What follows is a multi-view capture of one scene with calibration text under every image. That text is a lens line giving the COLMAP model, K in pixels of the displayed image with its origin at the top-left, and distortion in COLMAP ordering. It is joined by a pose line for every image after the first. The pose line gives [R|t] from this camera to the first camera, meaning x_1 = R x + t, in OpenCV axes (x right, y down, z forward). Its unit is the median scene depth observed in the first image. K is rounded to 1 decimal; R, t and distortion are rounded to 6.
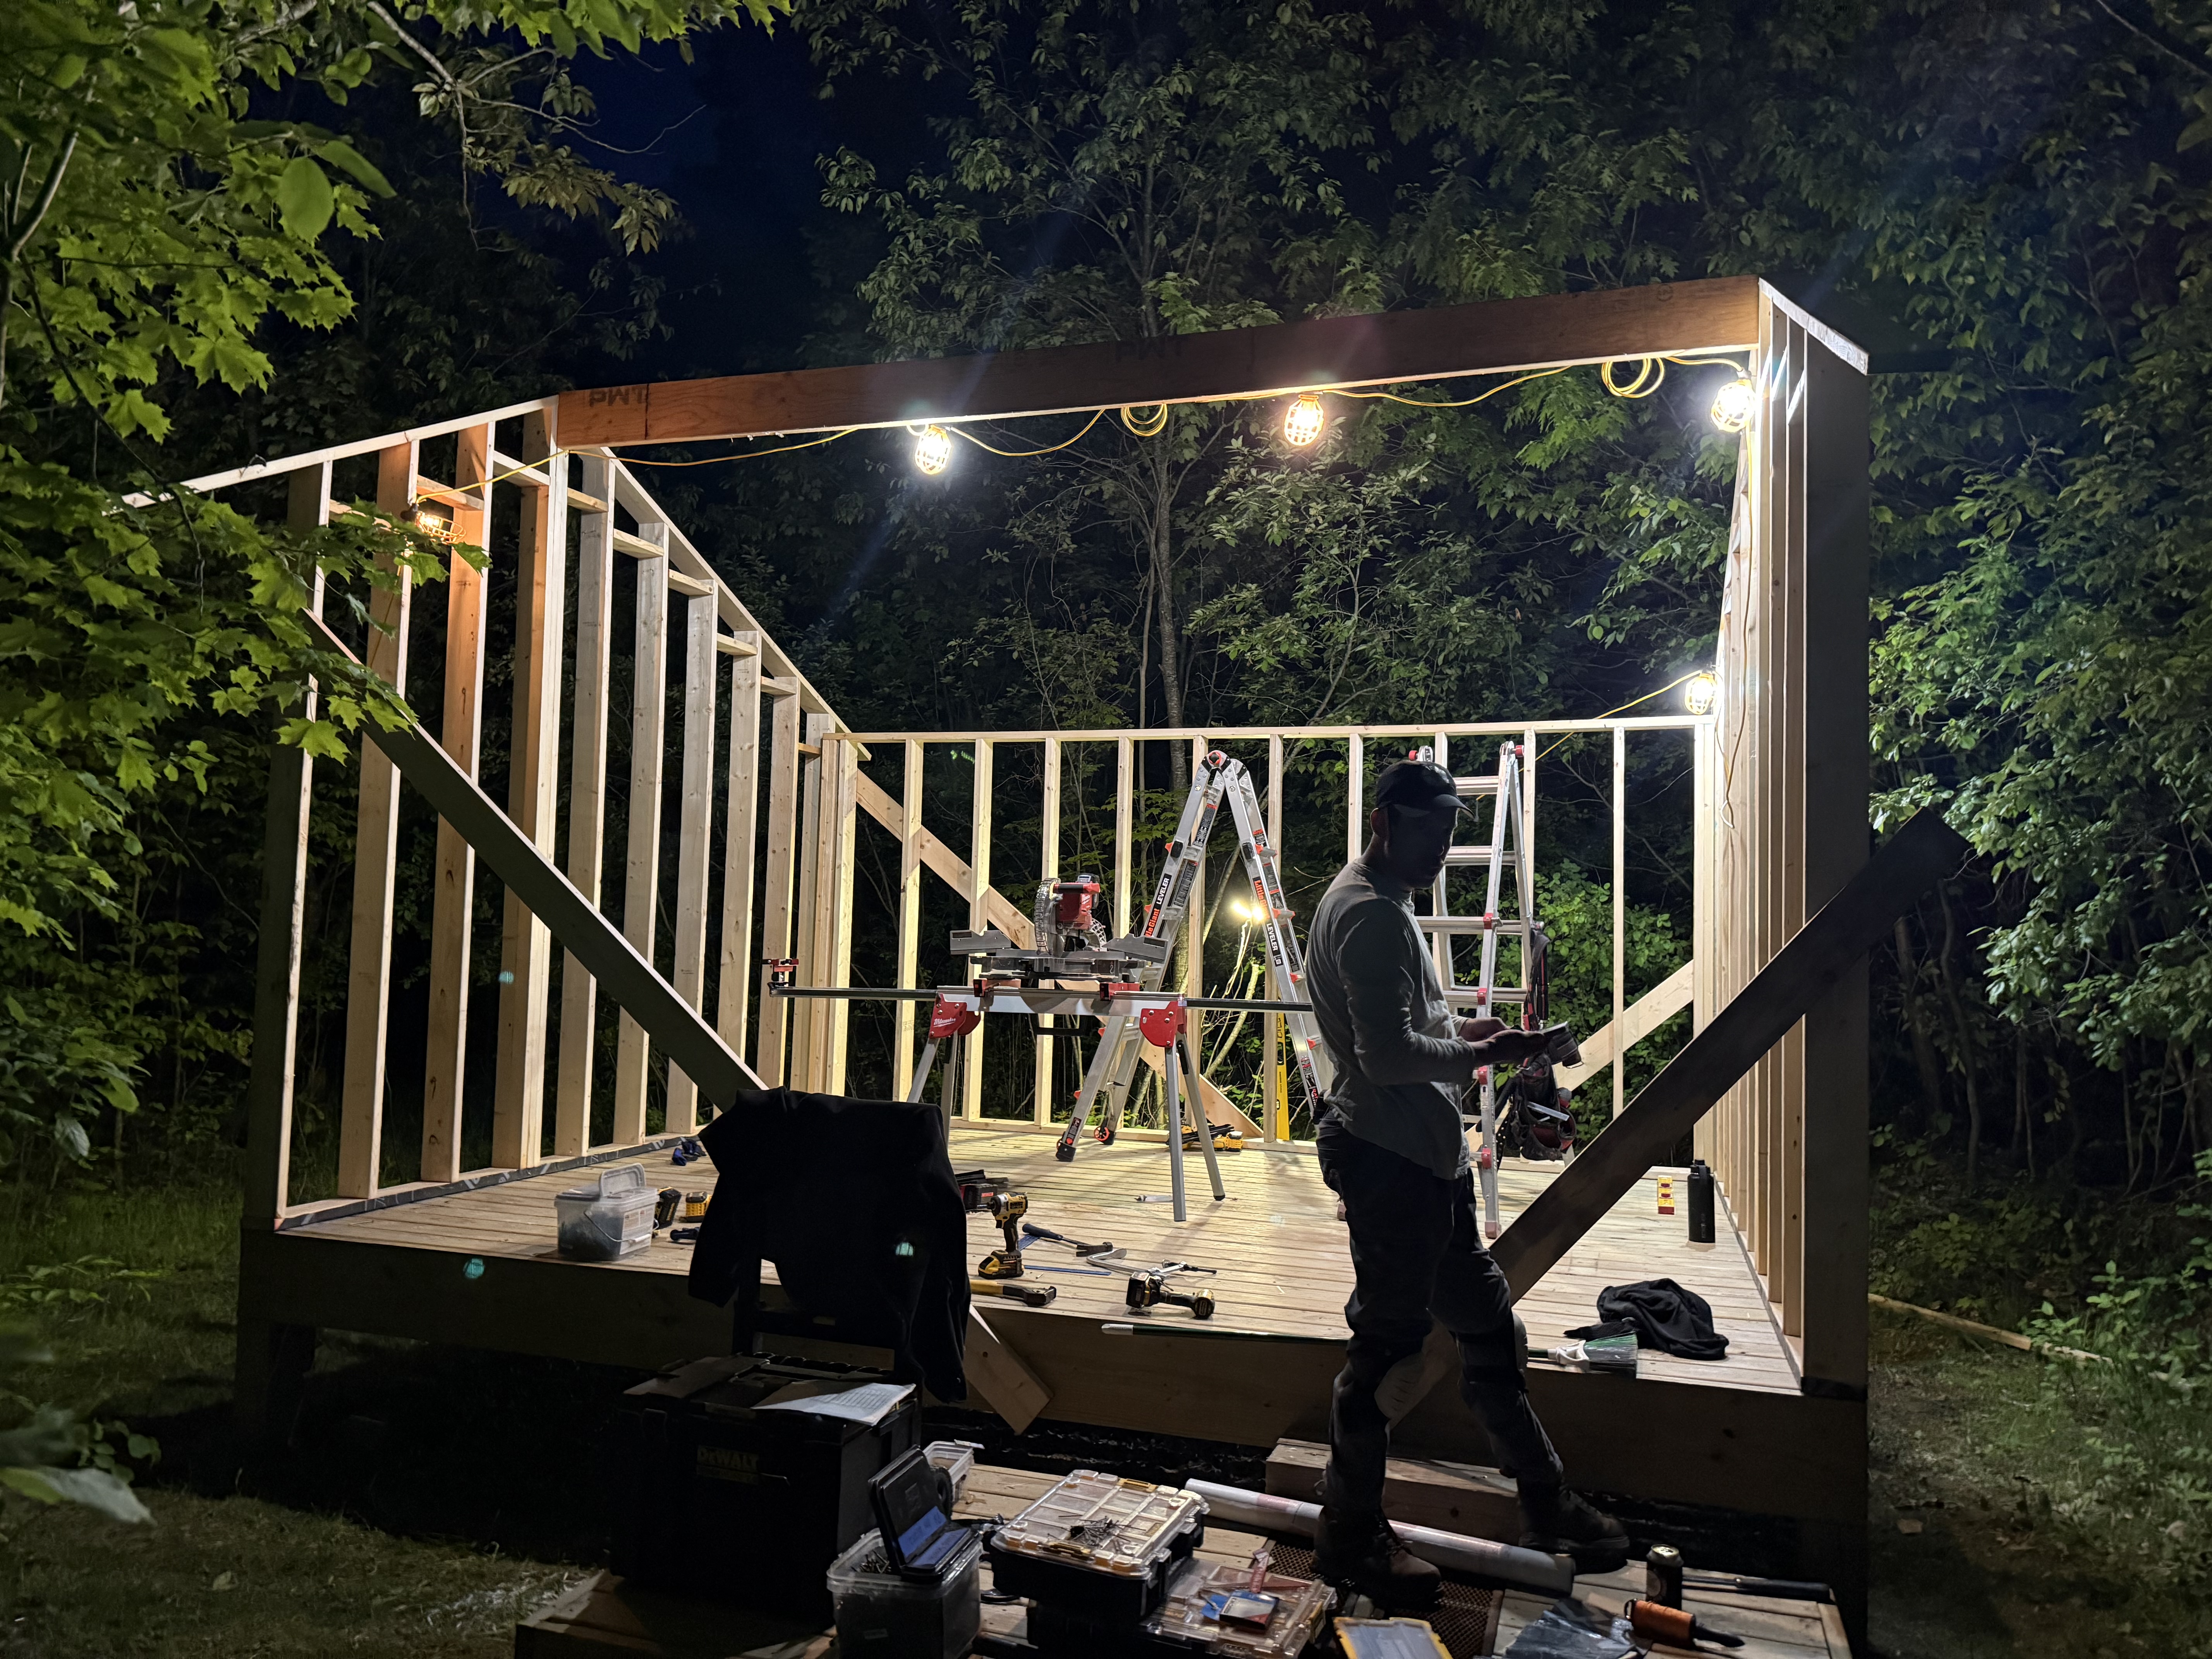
lens RADIAL K [[1560.4, 0, 1118.6], [0, 1560.4, 827.3], [0, 0, 1]] dist [0.003150, -0.001080]
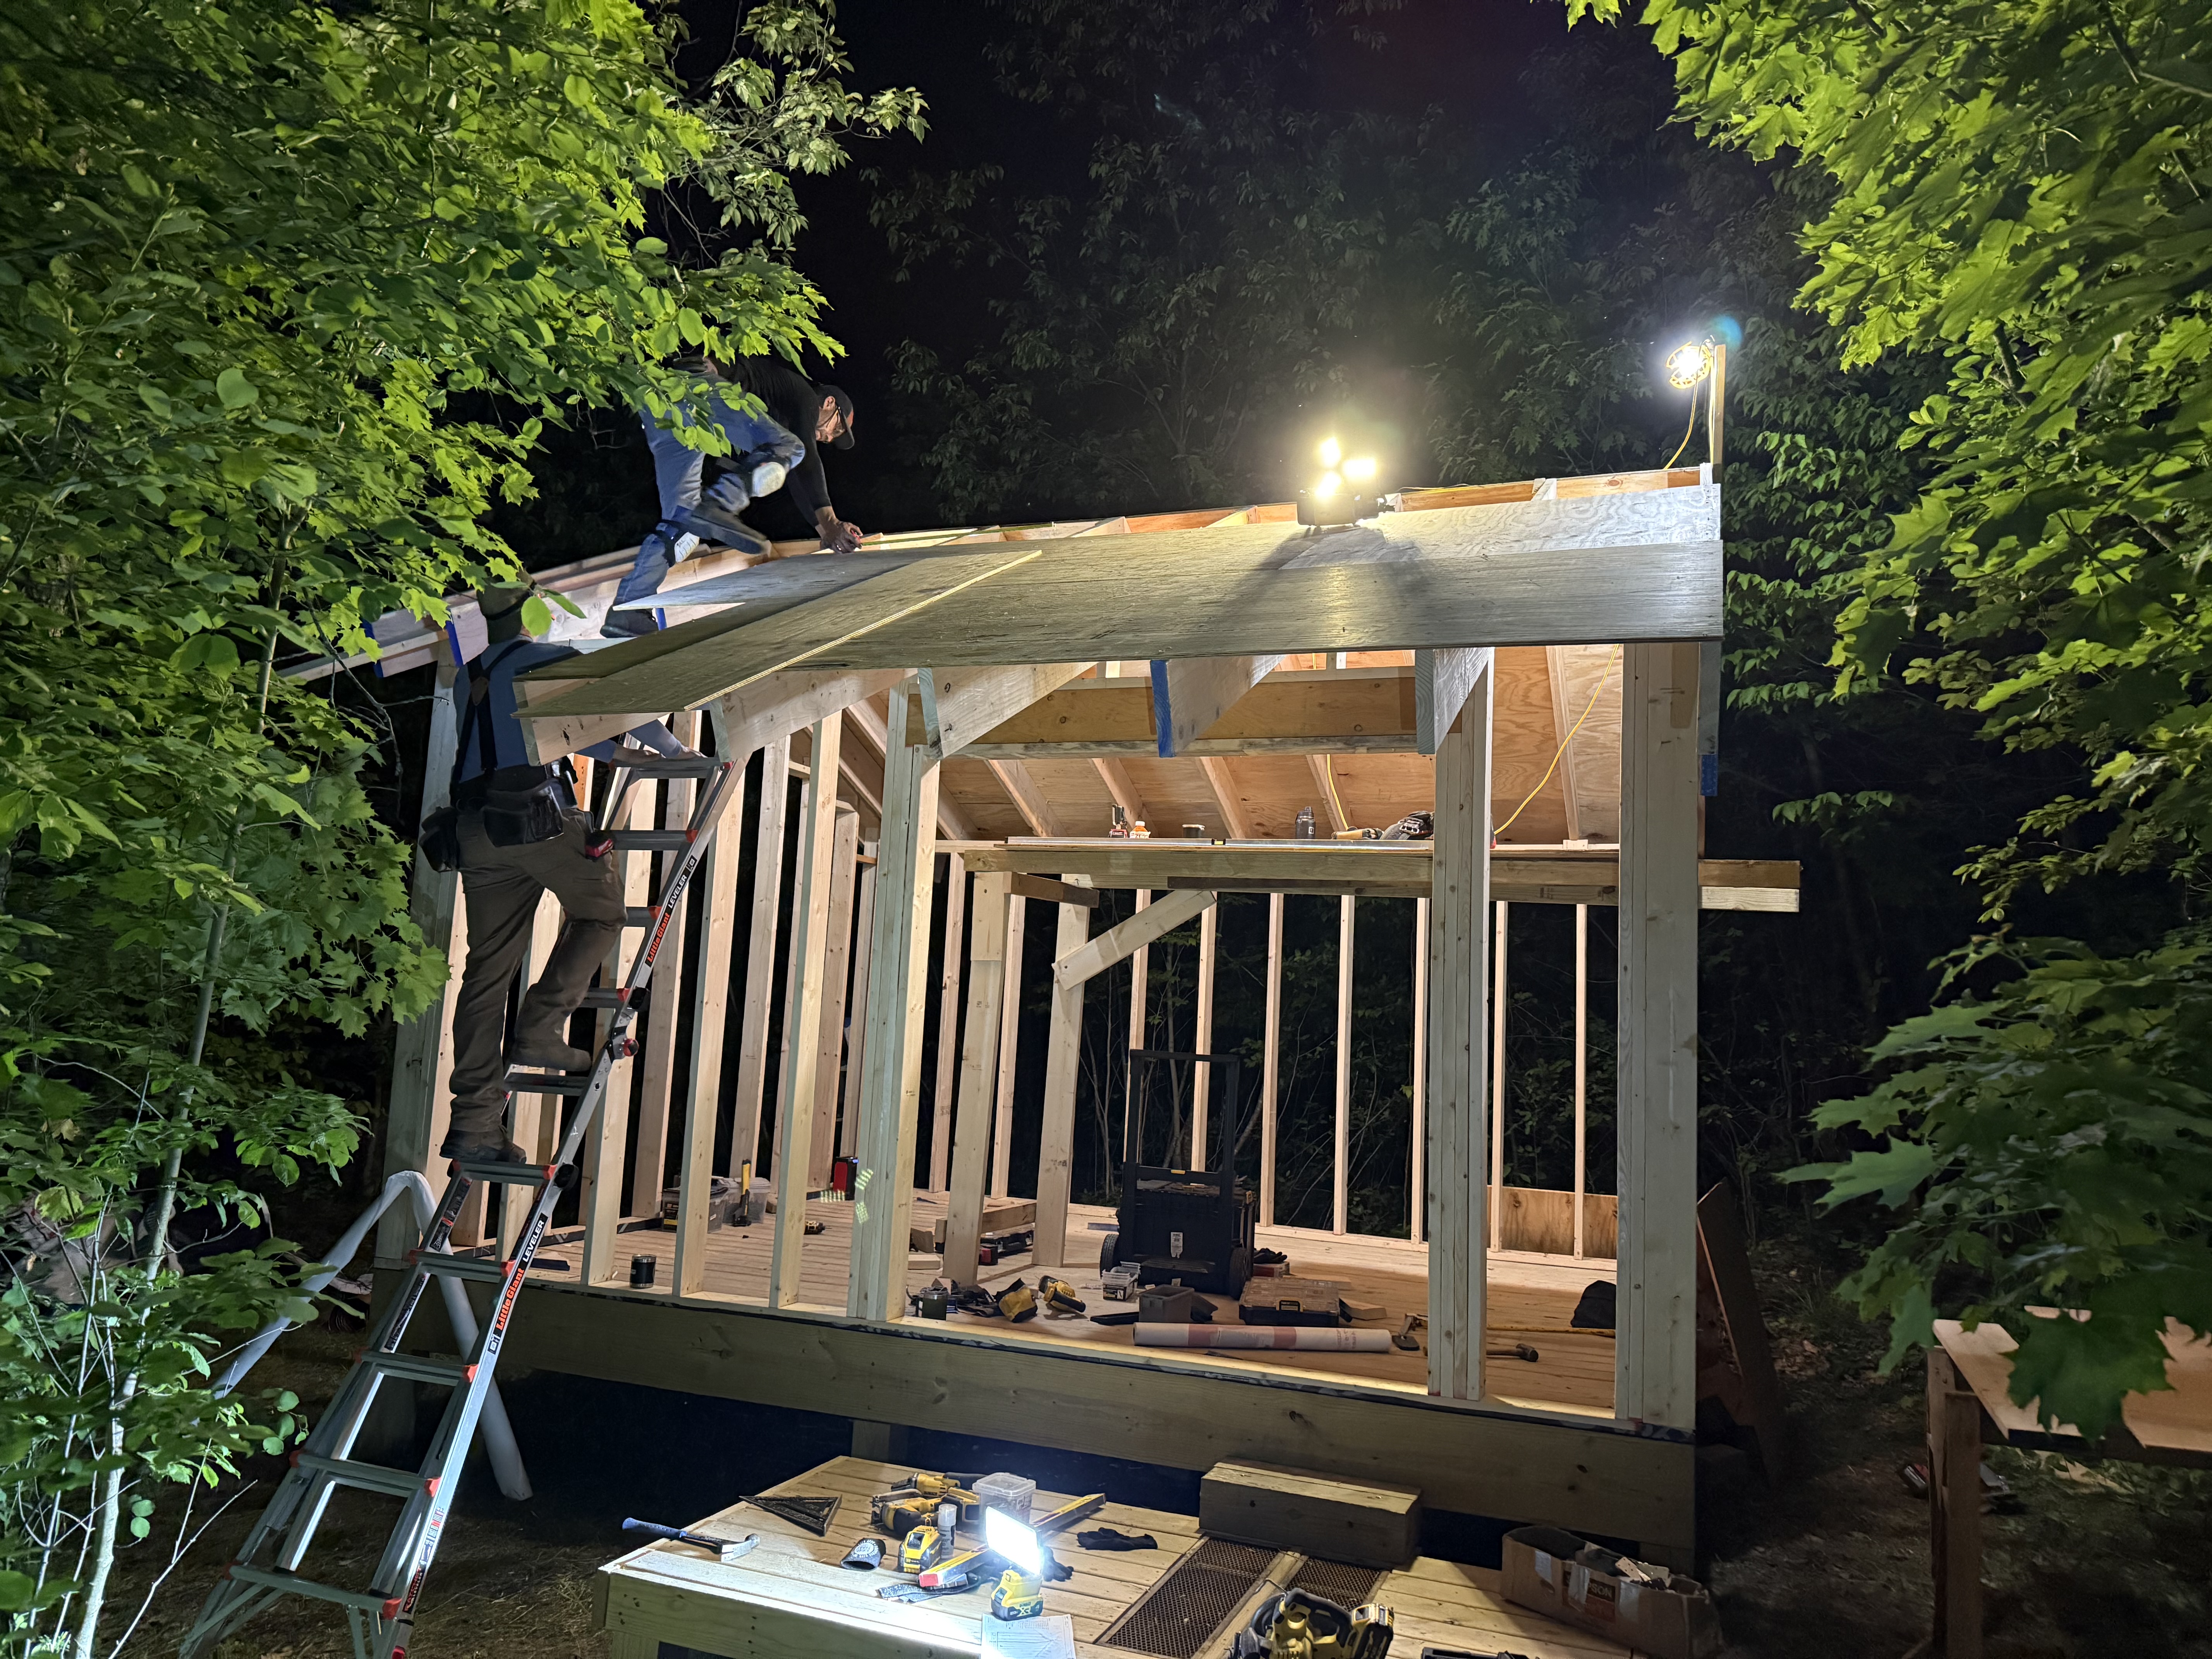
lens RADIAL K [[1560.4, 0, 1118.6], [0, 1560.4, 827.3], [0, 0, 1]] dist [0.003150, -0.001080]
pose [[0.998694, 0.019337, -0.047299, 0.038126], [-0.021919, 0.998262, -0.054699, -0.016712], [0.046159, 0.055665, 0.997382, -0.122277]]
